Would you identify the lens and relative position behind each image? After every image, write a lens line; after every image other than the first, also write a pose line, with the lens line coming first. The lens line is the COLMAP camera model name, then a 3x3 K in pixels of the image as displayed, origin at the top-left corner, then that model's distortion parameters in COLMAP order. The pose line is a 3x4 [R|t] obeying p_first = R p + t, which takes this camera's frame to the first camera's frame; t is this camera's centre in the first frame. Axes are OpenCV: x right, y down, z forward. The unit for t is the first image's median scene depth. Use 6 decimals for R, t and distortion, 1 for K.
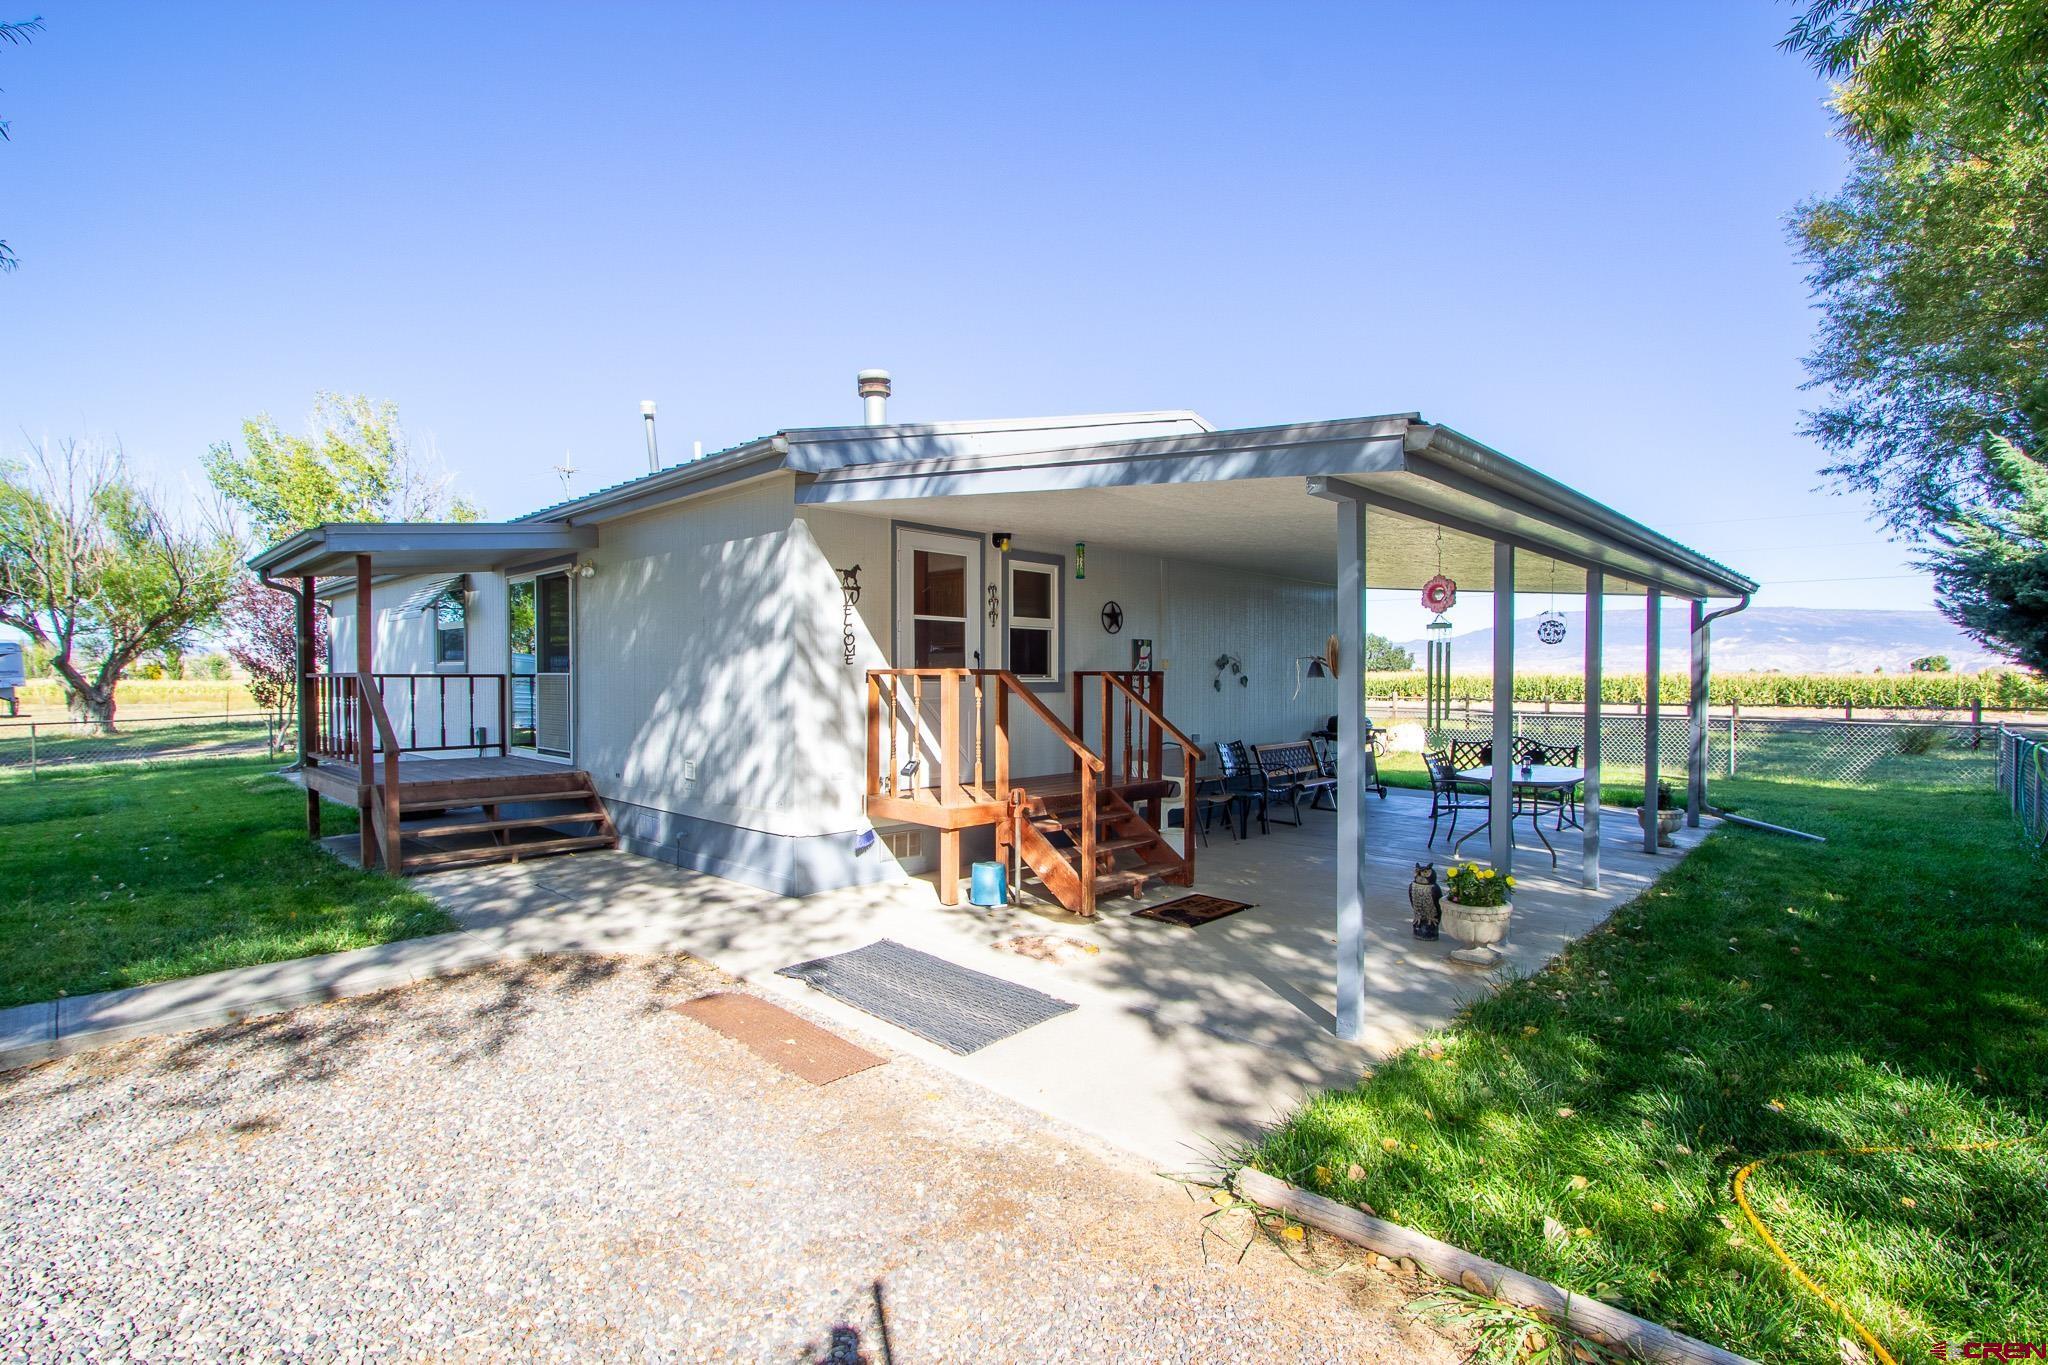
lens RADIAL K [[966.2, 0, 1023.1], [0, 966.2, 683.6], [0, 0, 1]] dist [-0.021075, 0.003835]
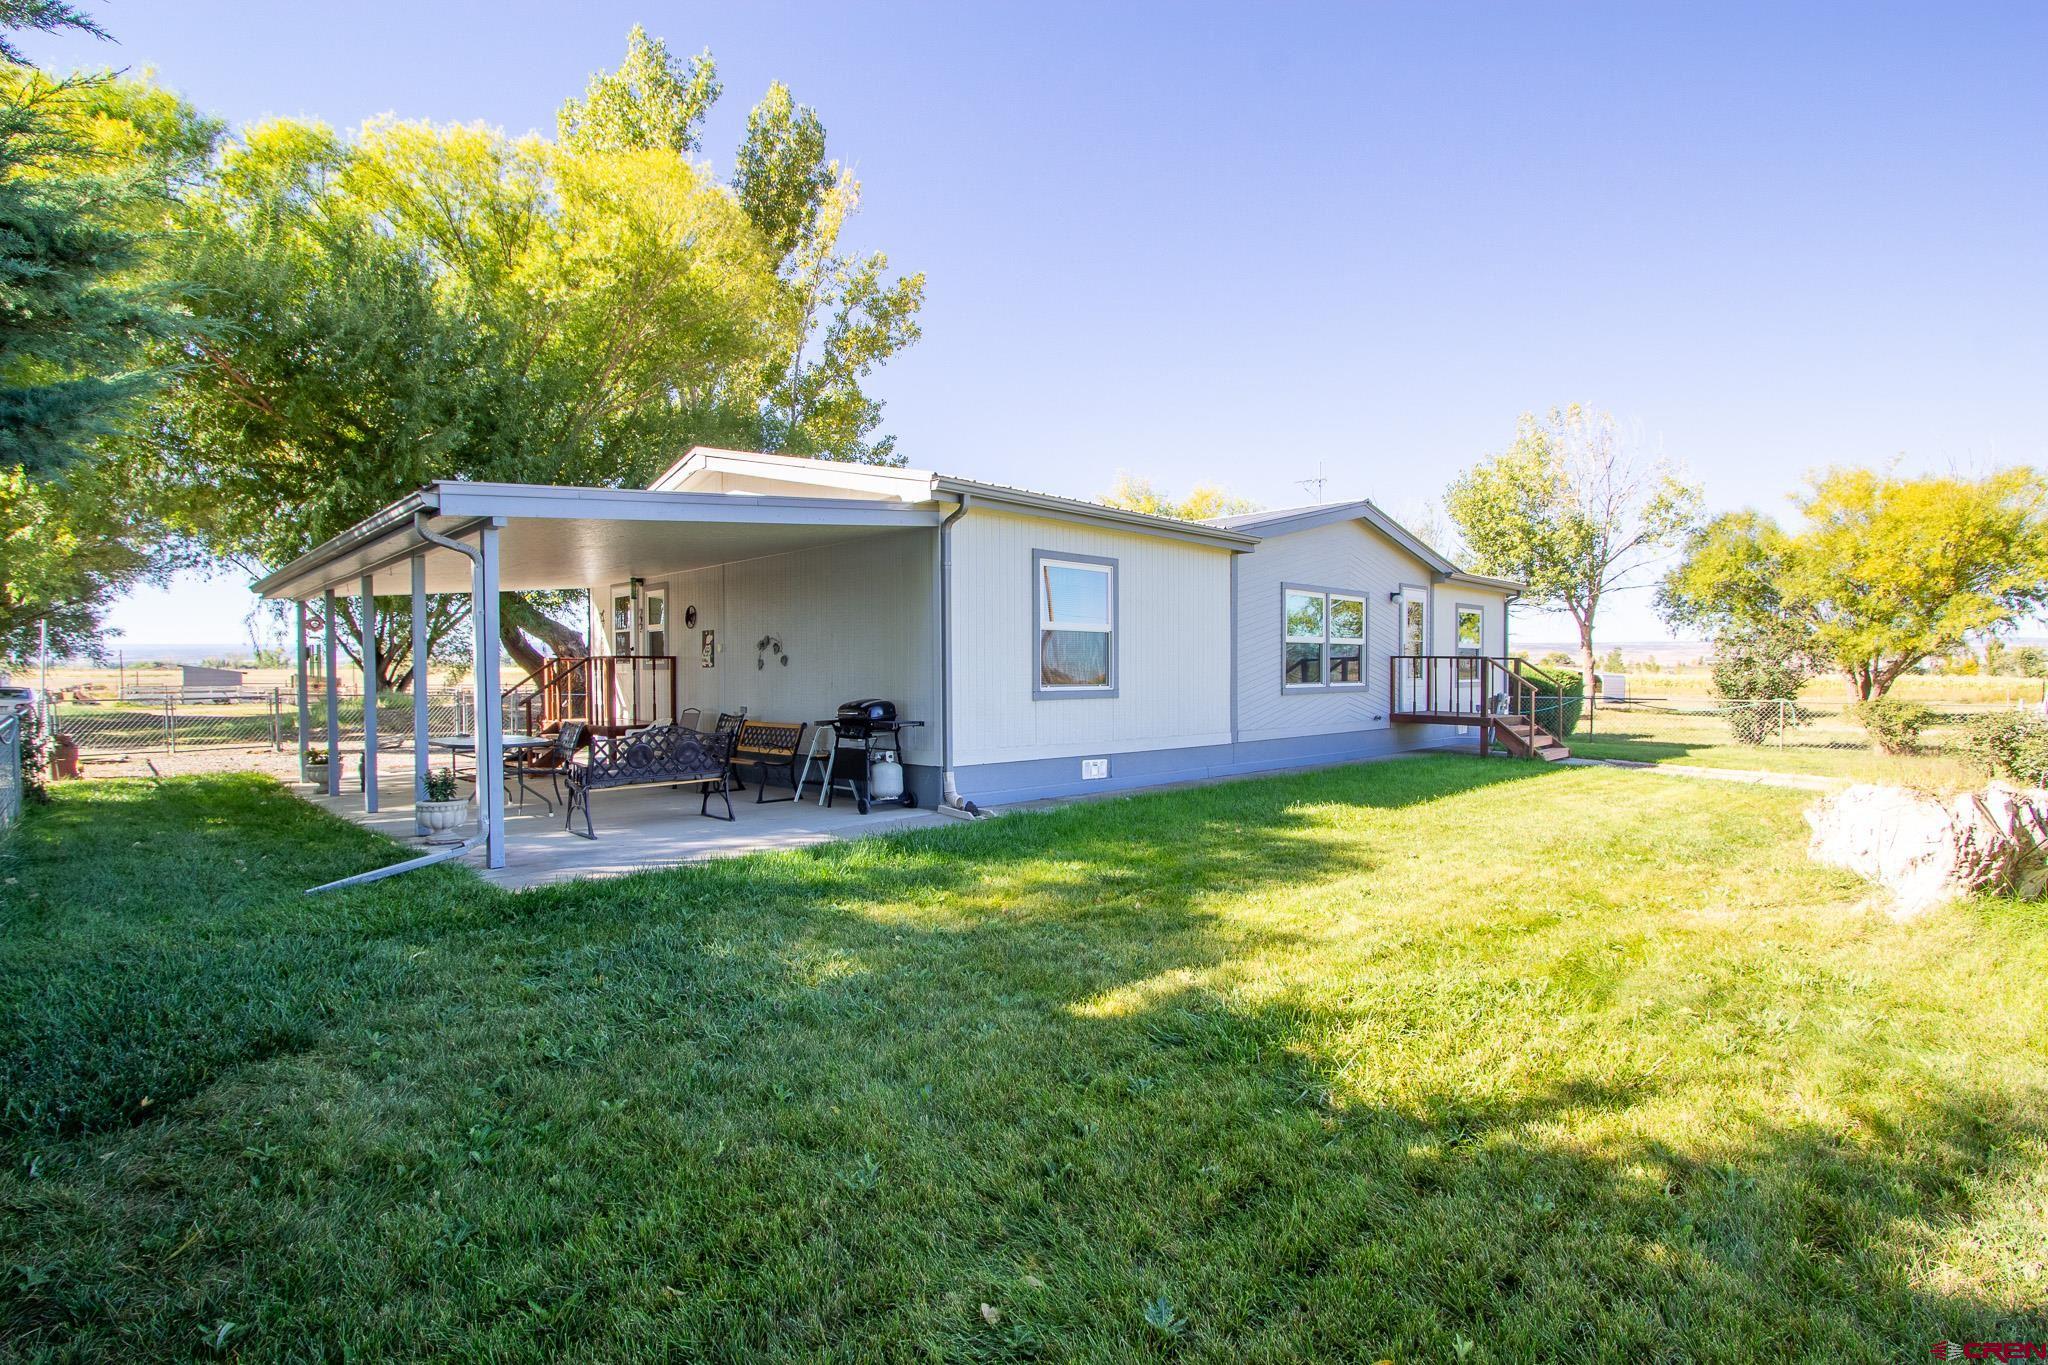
lens RADIAL K [[974.5, 0, 1023.4], [0, 974.5, 681.0], [0, 0, 1]] dist [-0.018301, 0.002447]
pose [[-0.030459, 0.005779, -0.999519, 1.311464], [-0.005842, 0.999965, 0.005960, 0.012743], [0.999519, 0.006021, -0.030424, 1.327483]]
